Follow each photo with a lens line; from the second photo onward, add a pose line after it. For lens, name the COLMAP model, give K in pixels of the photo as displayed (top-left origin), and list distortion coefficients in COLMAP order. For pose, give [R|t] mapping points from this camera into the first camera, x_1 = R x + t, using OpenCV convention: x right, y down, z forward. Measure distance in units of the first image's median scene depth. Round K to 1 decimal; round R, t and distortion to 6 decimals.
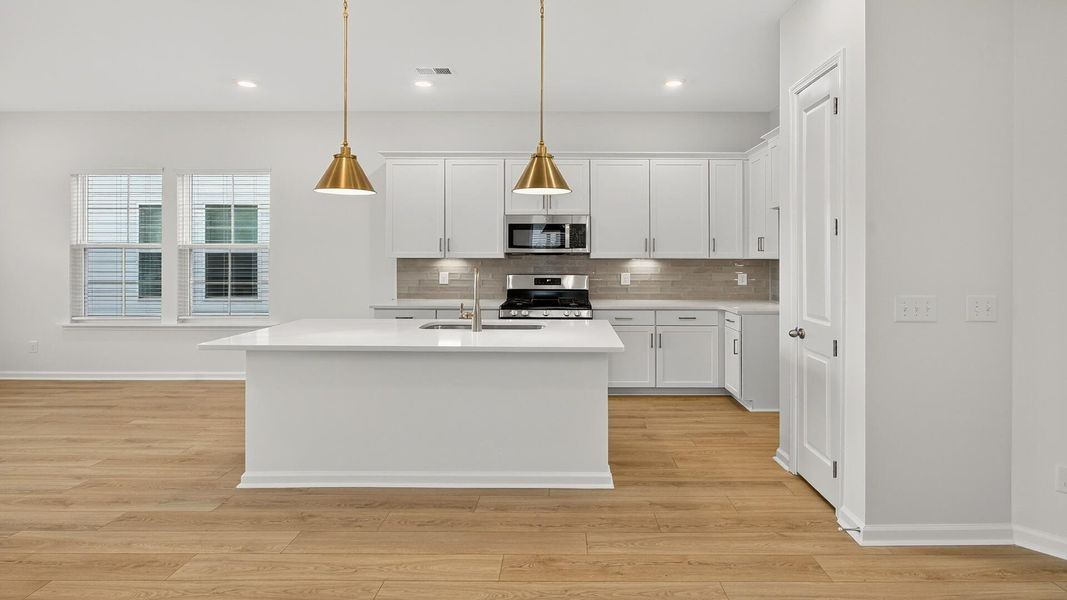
lens RADIAL K [[532.8, 0, 536.3], [0, 532.8, 256.8], [0, 0, 1]] dist [-0.002456, 0.001520]
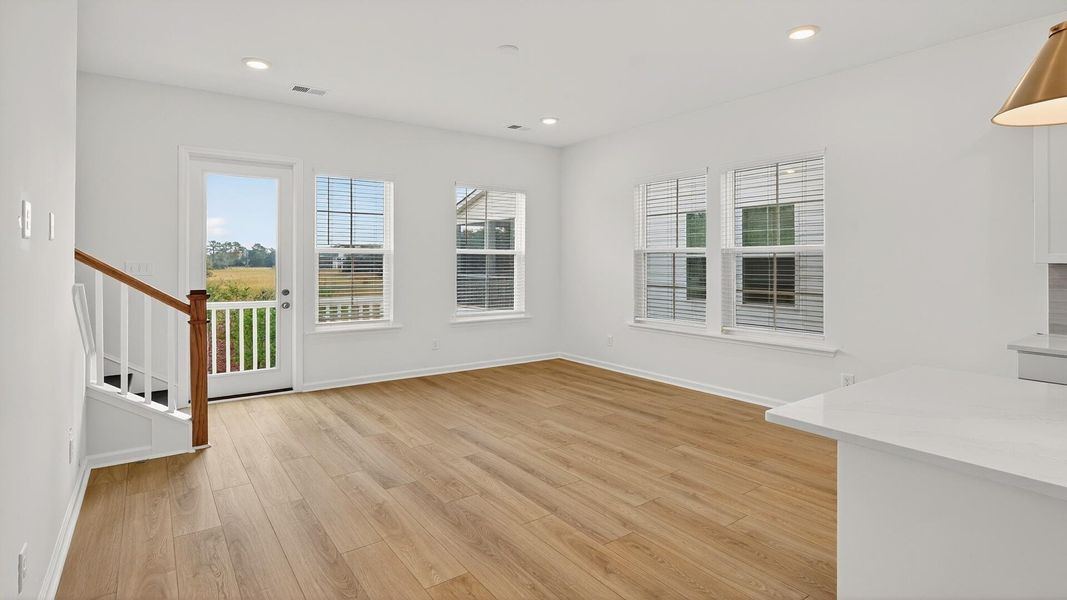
lens RADIAL K [[532.8, 0, 536.3], [0, 532.8, 256.8], [0, 0, 1]] dist [-0.002456, 0.001520]
pose [[0.605475, -0.006450, -0.795838, -0.131650], [0.000129, 0.999968, -0.008007, -0.000831], [0.795864, 0.004745, 0.605456, 0.184196]]
